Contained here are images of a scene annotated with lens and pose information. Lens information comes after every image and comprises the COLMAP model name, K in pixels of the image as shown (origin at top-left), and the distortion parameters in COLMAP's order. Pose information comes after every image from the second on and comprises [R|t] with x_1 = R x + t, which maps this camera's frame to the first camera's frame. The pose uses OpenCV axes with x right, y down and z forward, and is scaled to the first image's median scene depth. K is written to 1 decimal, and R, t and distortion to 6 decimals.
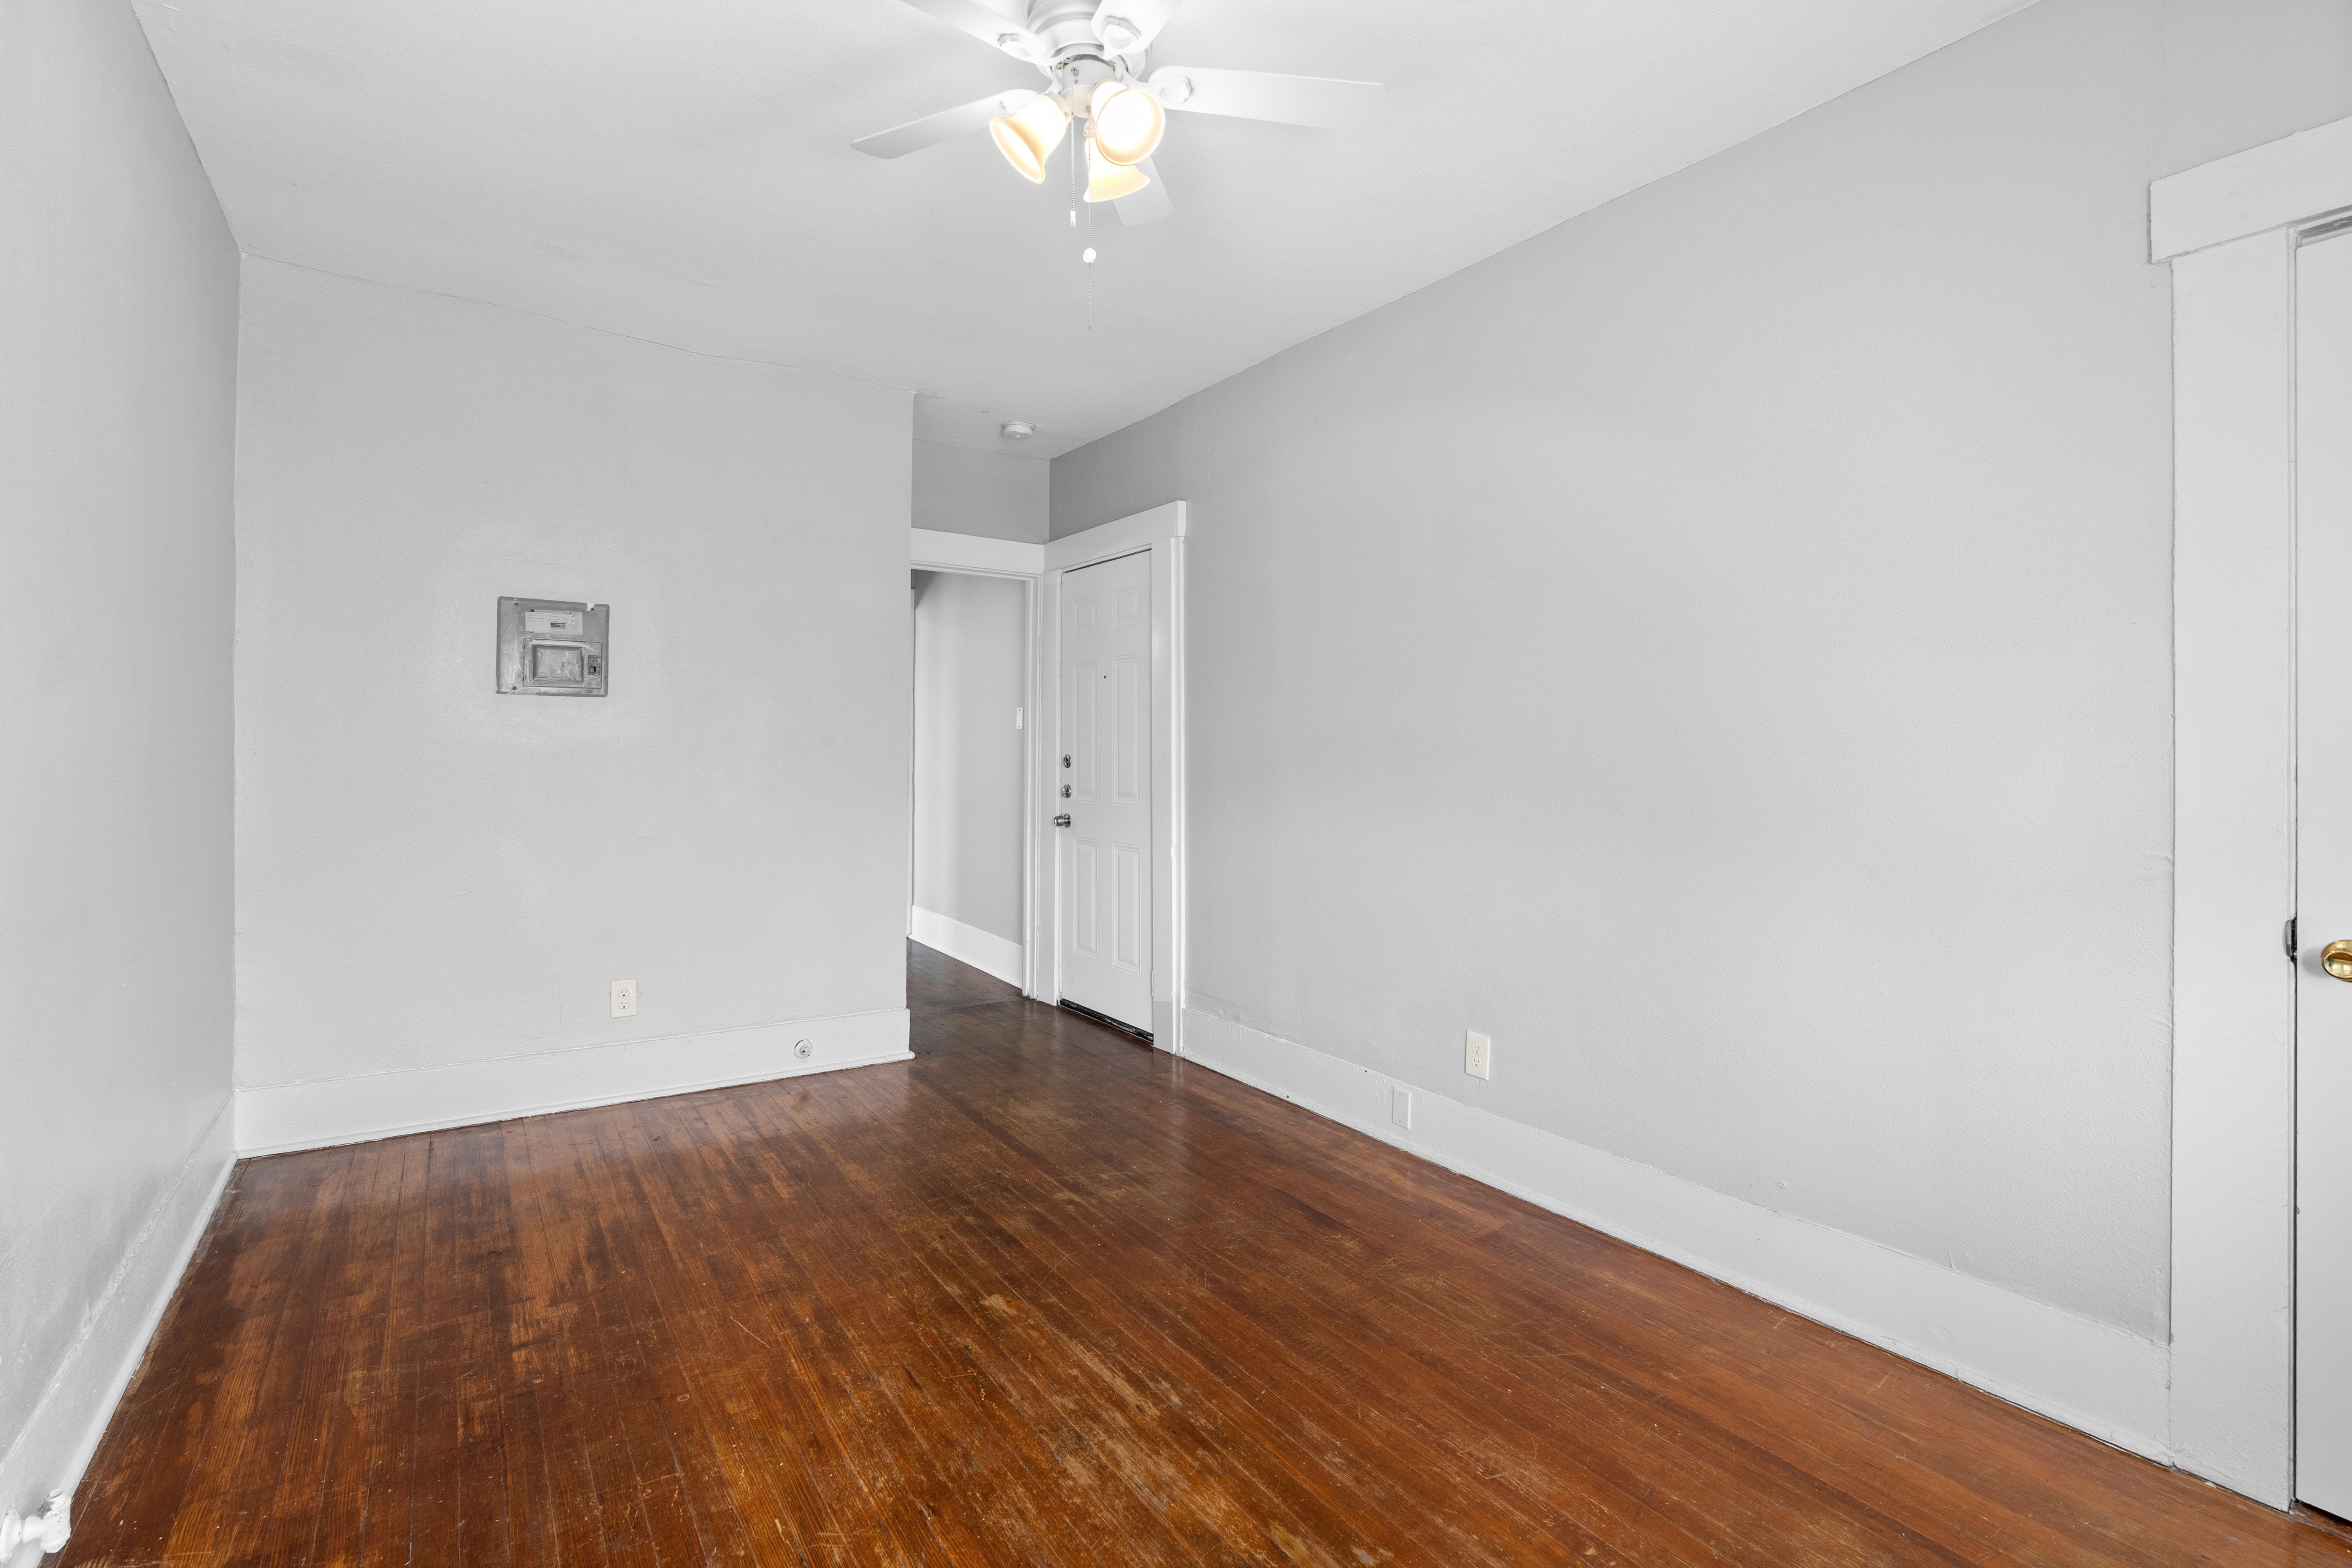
lens RADIAL K [[1080.6, 0, 1184.9], [0, 1080.6, 745.6], [0, 0, 1]] dist [-0.006882, -0.000504]
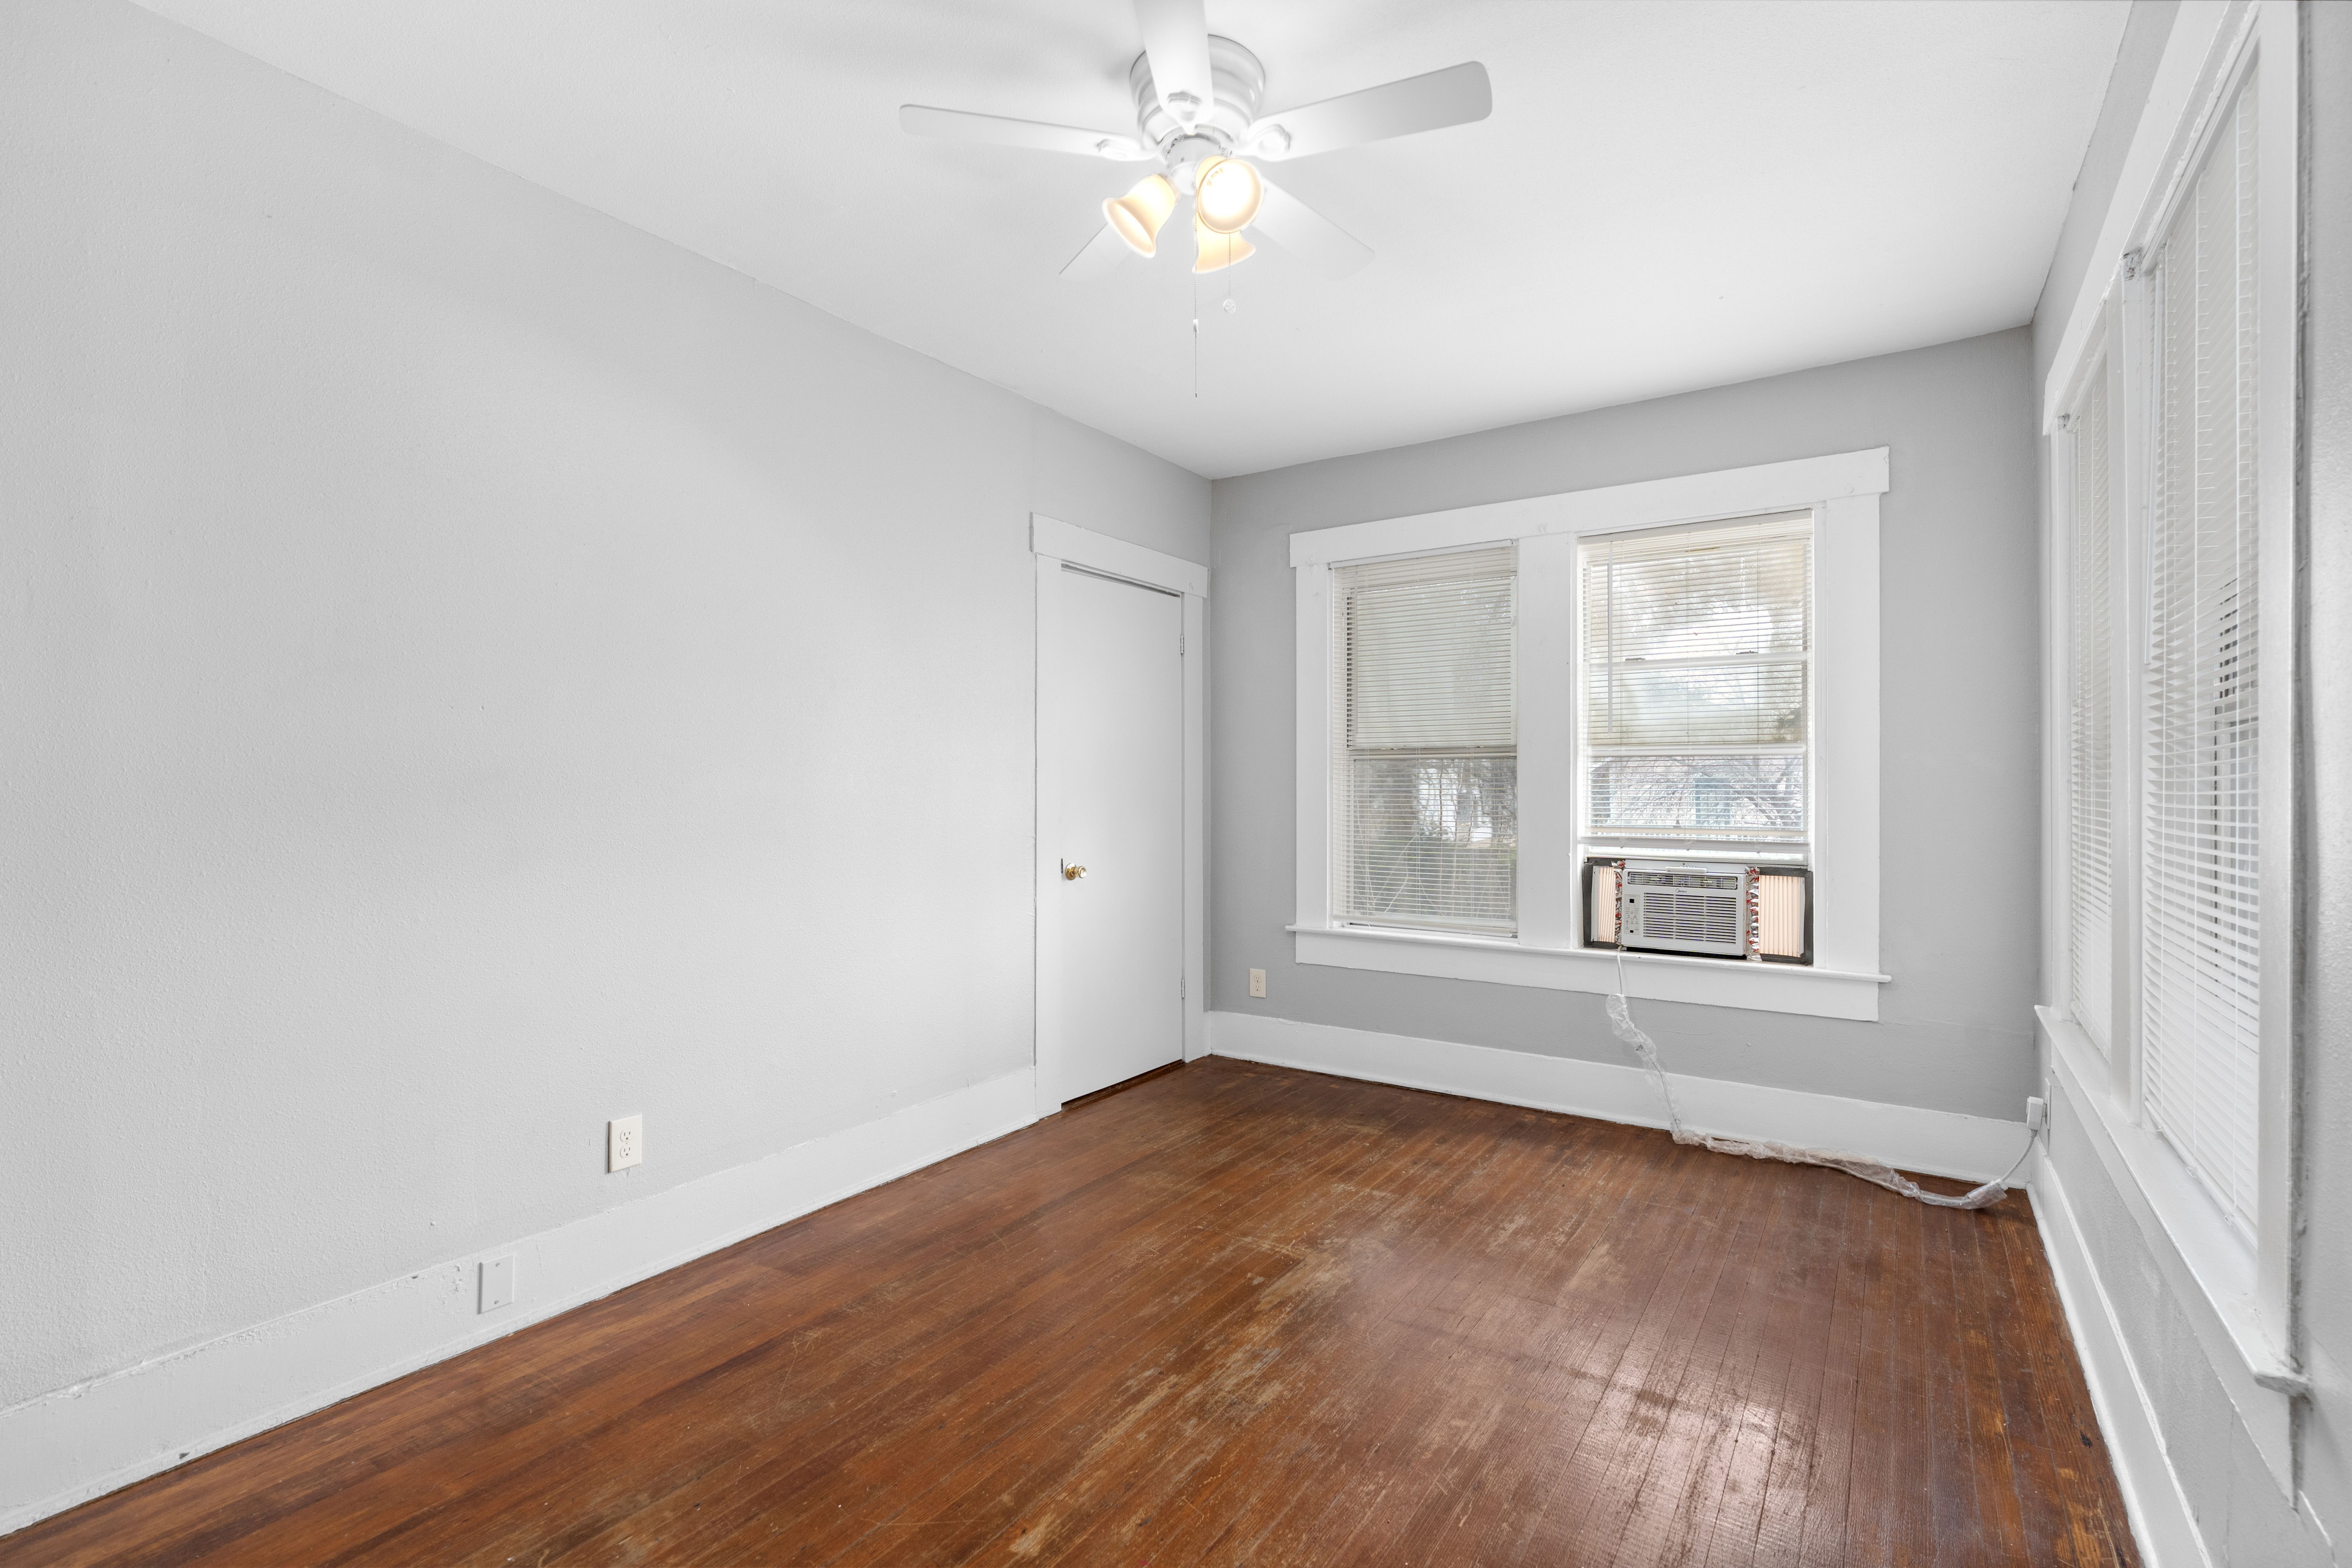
lens RADIAL K [[1060.5, 0, 1178.7], [0, 1060.5, 780.1], [0, 0, 1]] dist [-0.004067, -0.000315]
pose [[-0.364834, -0.004948, 0.931060, -0.955201], [-0.003997, 0.999985, 0.003748, -0.013696], [-0.931064, -0.002354, -0.364848, 1.257457]]
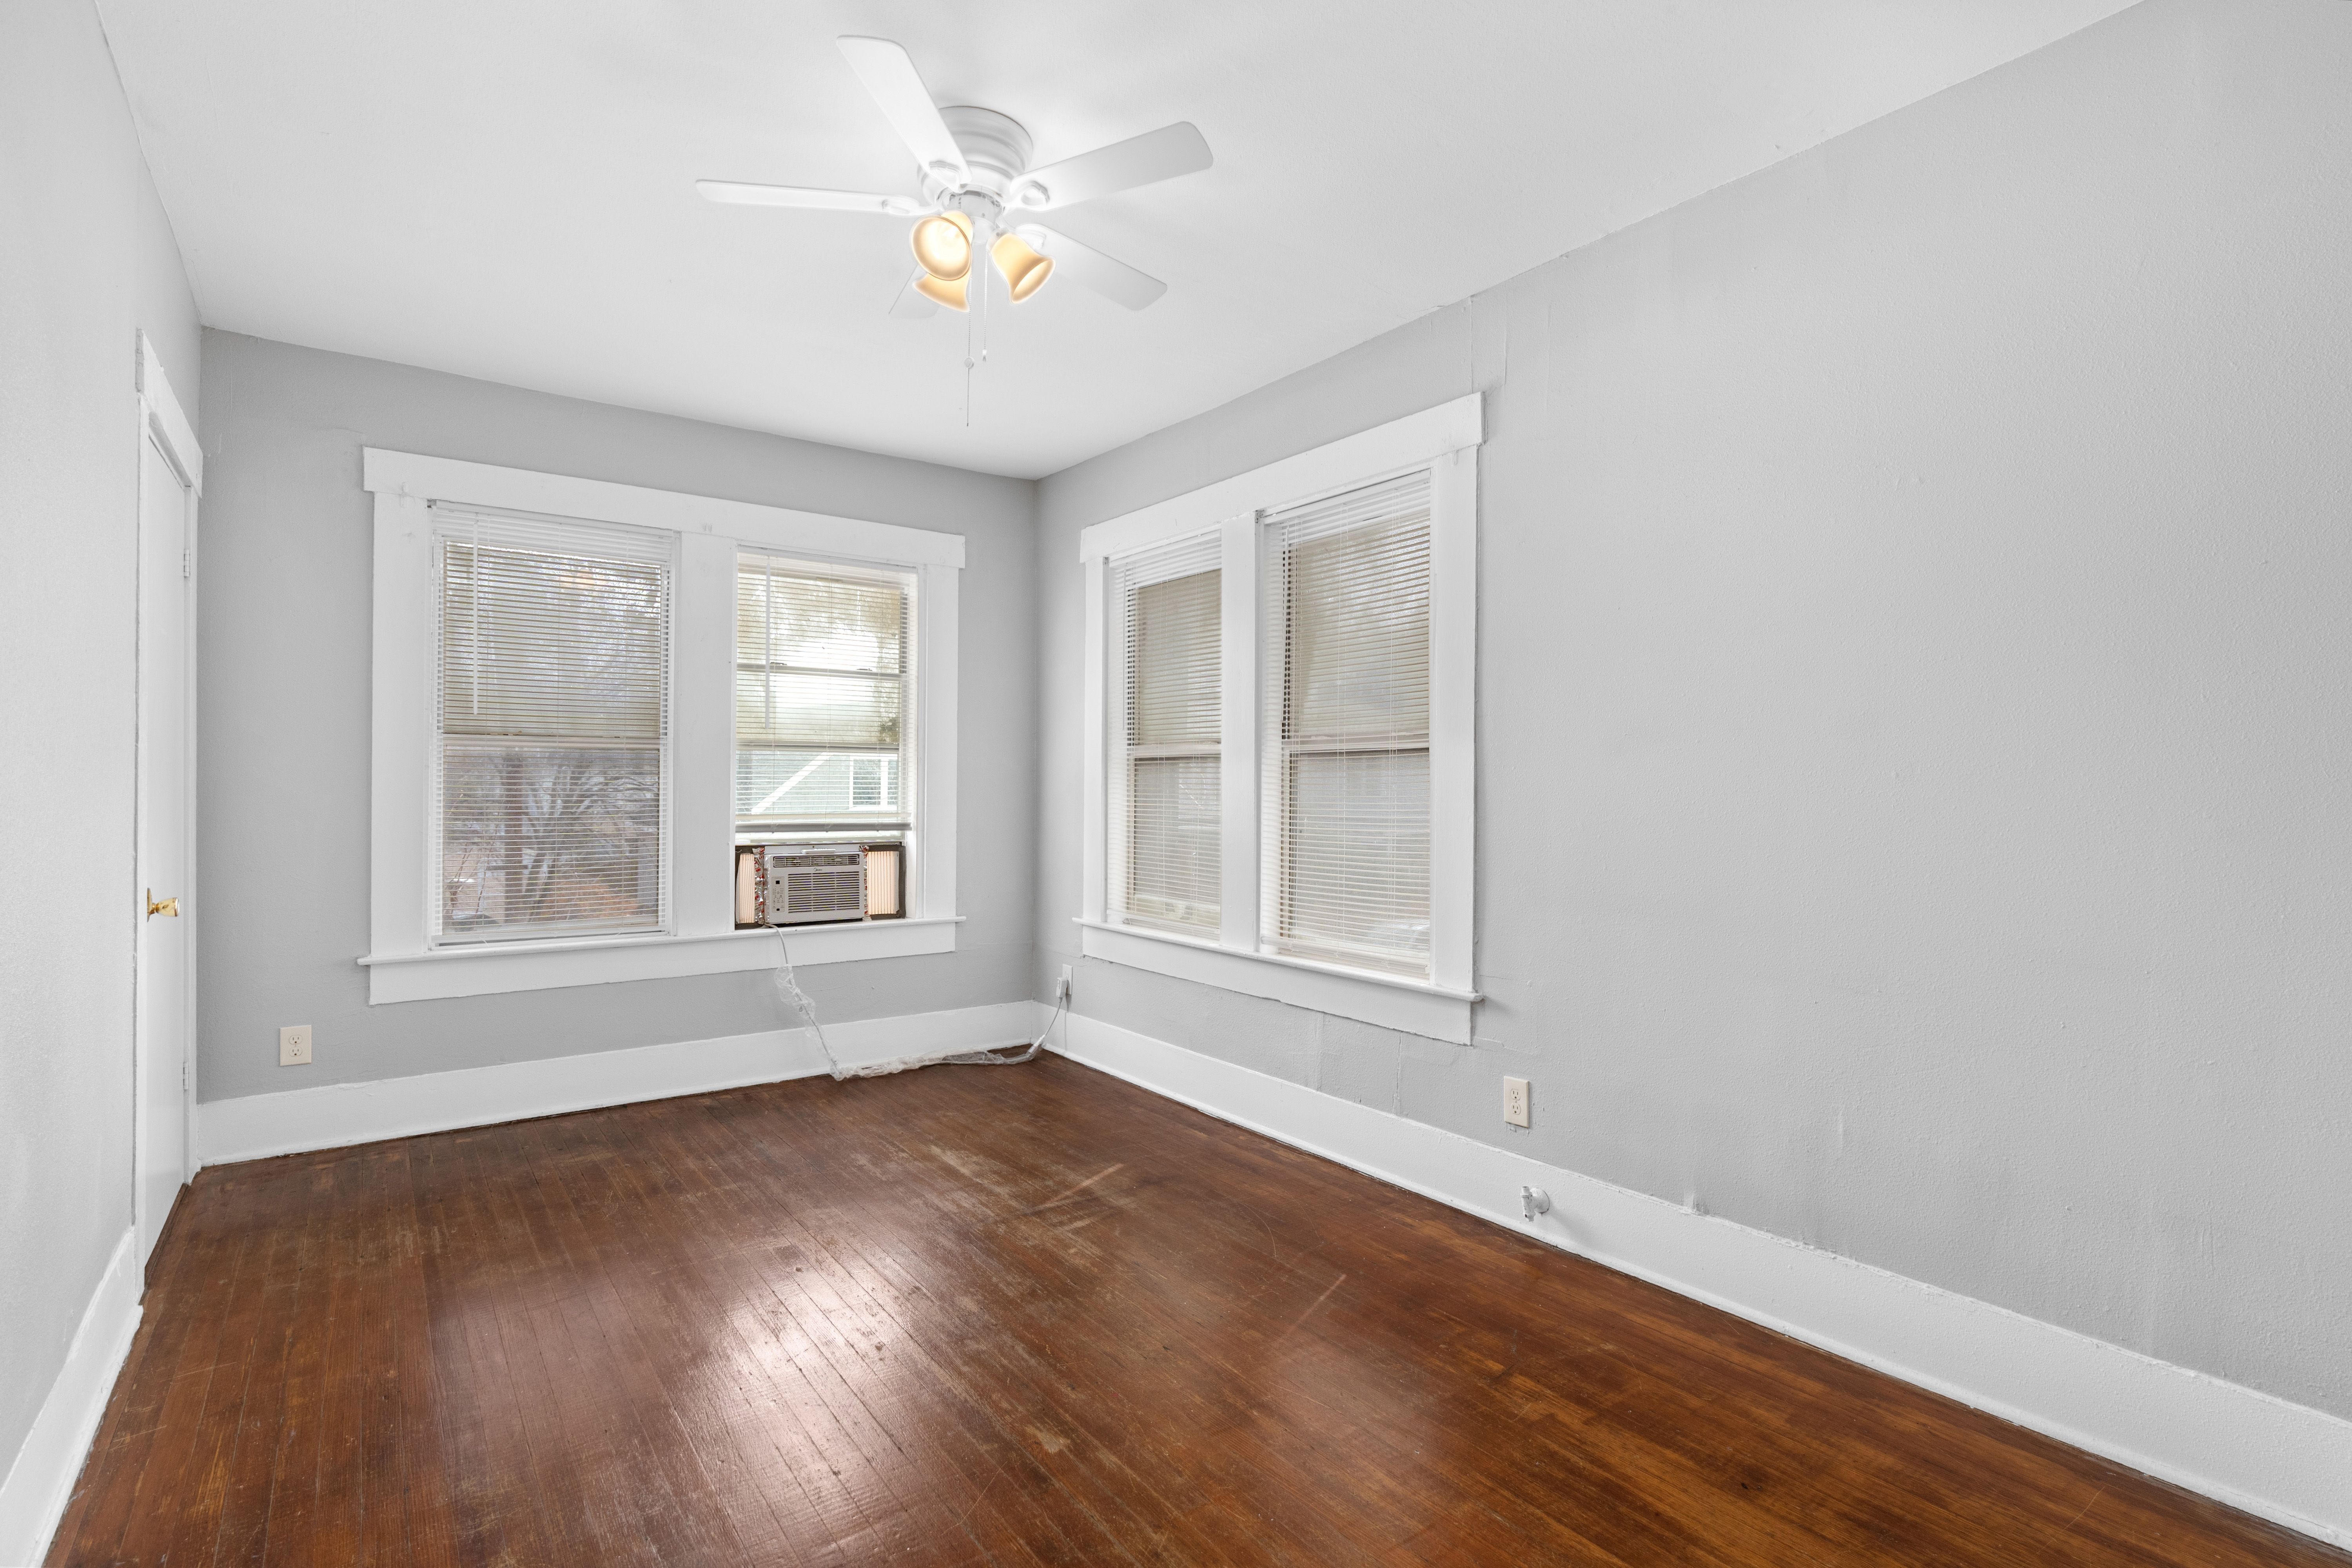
lens RADIAL K [[1123.2, 0, 1169.6], [0, 1123.2, 793.3], [0, 0, 1]] dist [-0.000733, 0.000517]
pose [[-0.999558, -0.015172, -0.025570, -0.254339], [-0.015301, 0.999871, 0.004863, 0.005997], [0.025493, 0.005252, -0.999661, 2.010115]]
